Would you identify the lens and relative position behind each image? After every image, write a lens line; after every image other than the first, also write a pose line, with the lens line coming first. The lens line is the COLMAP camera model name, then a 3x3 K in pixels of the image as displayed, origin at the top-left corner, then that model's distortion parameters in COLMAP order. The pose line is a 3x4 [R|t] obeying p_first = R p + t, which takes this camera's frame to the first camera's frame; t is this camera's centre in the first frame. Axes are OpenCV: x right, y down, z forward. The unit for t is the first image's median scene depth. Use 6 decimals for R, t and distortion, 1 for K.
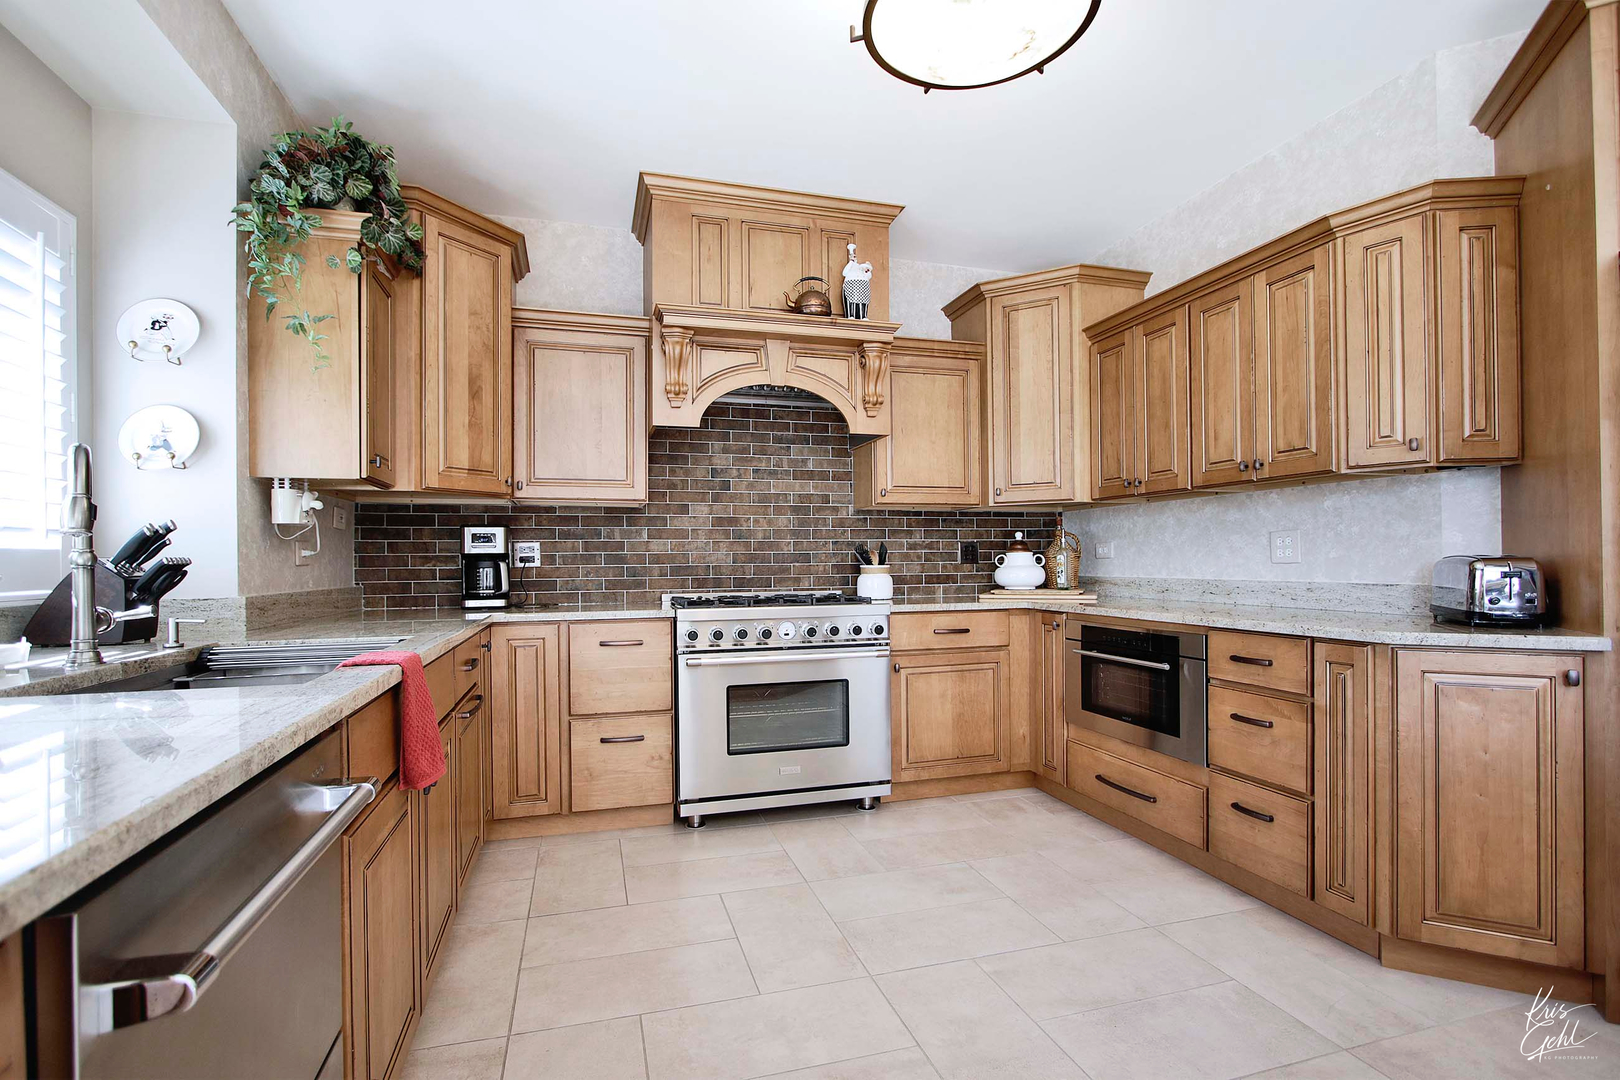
lens RADIAL K [[774.3, 0, 794.5], [0, 774.3, 550.3], [0, 0, 1]] dist [-0.000476, 0.000532]
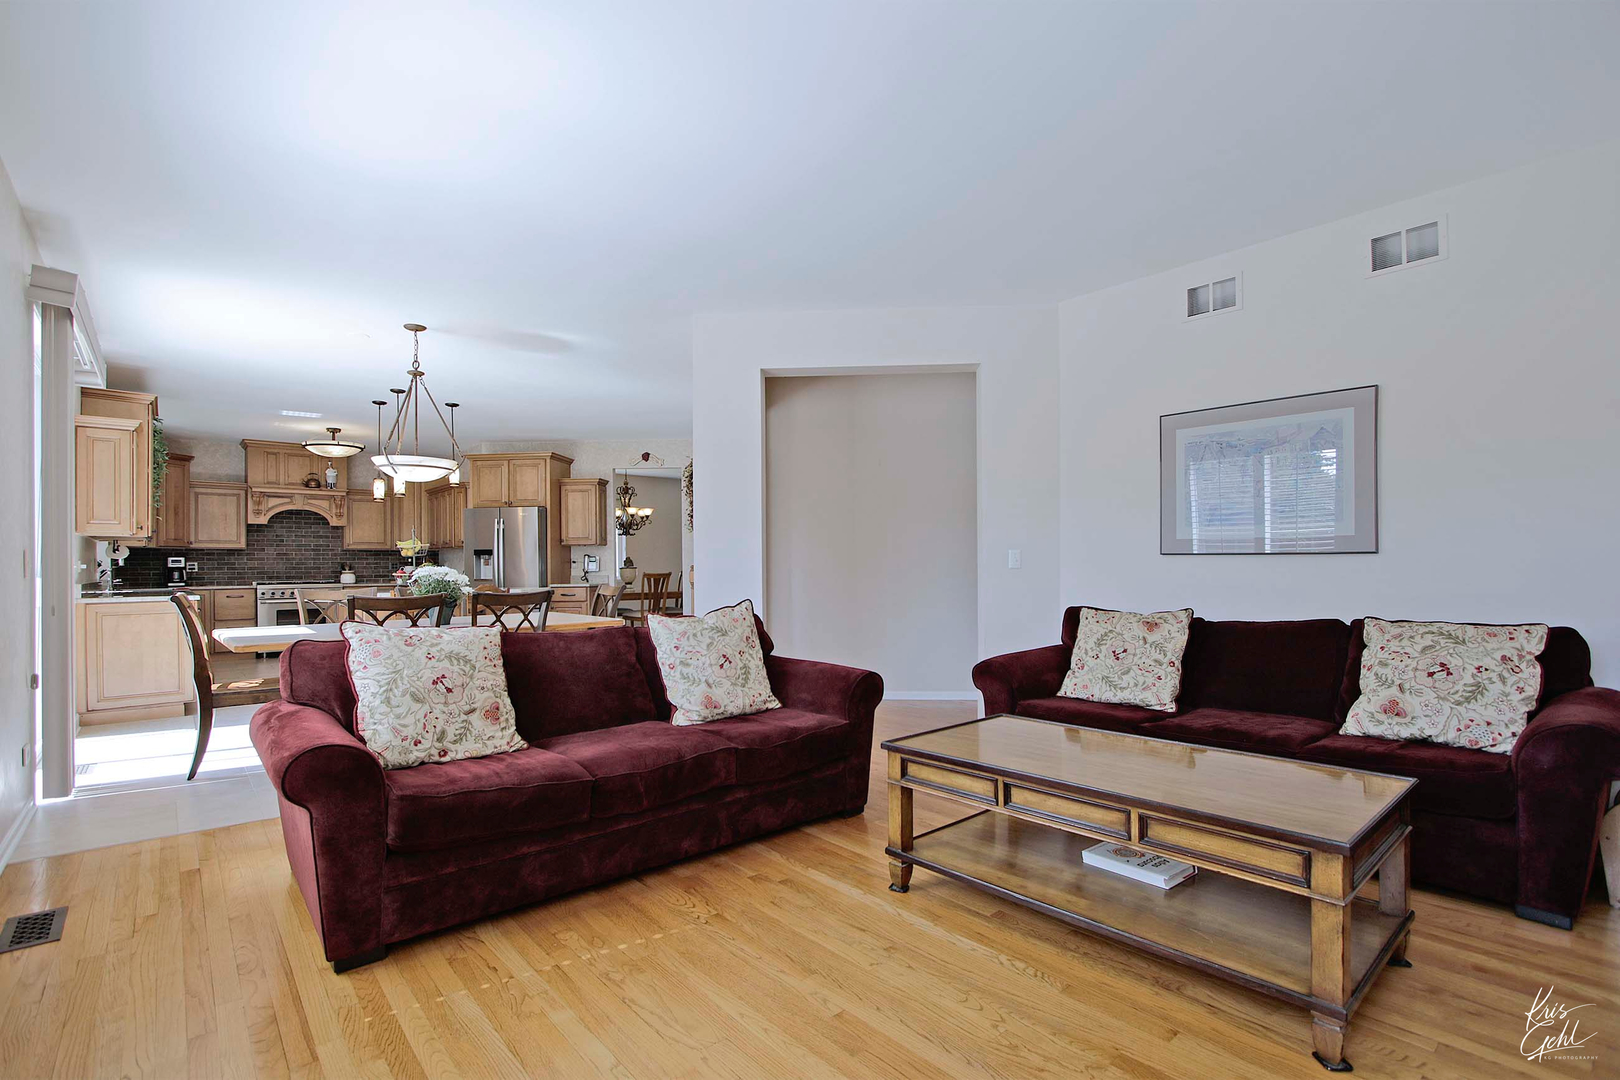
lens RADIAL K [[774.3, 0, 802.1], [0, 774.3, 562.0], [0, 0, 1]] dist [-0.000476, 0.000532]
pose [[0.911675, 0.003669, 0.410895, 0.511956], [-0.005935, 0.999973, 0.004241, -0.037838], [-0.410869, -0.006305, 0.911673, -2.469478]]
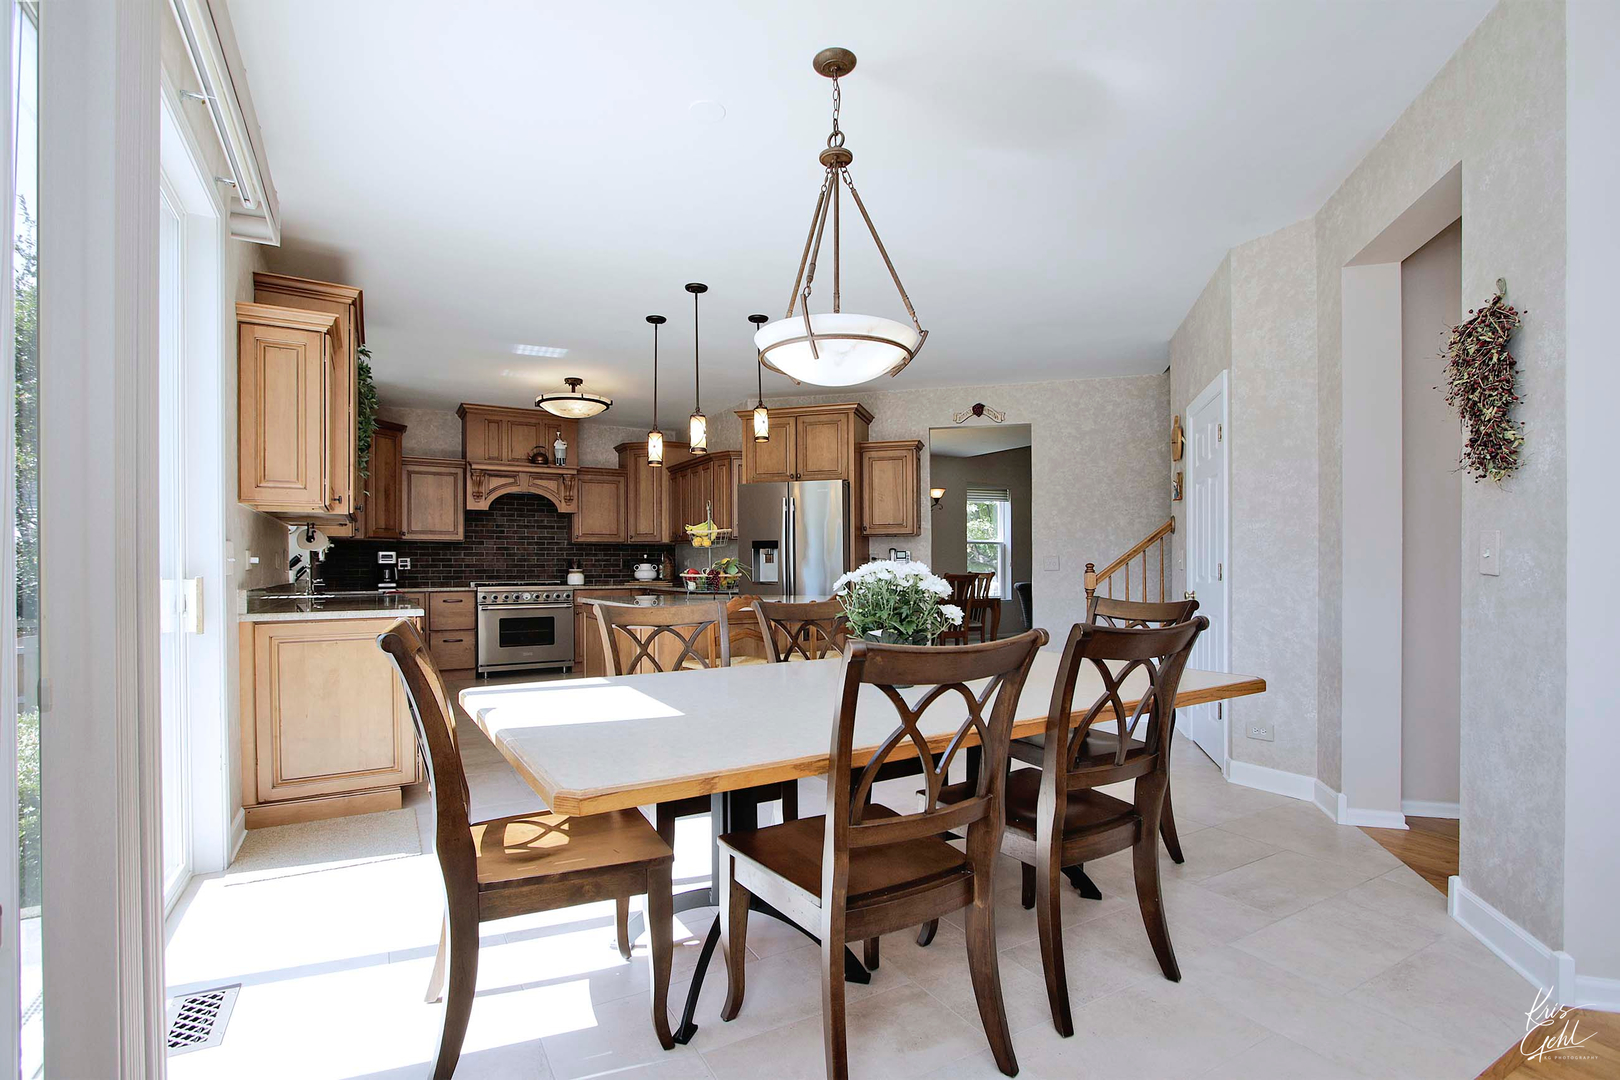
lens RADIAL K [[774.3, 0, 810.3], [0, 774.3, 567.0], [0, 0, 1]] dist [-0.000476, 0.000532]
pose [[0.969840, 0.004817, 0.243697, 0.247459], [-0.007886, 0.999901, 0.011619, -0.020853], [-0.243617, -0.013190, 0.969782, -1.482592]]
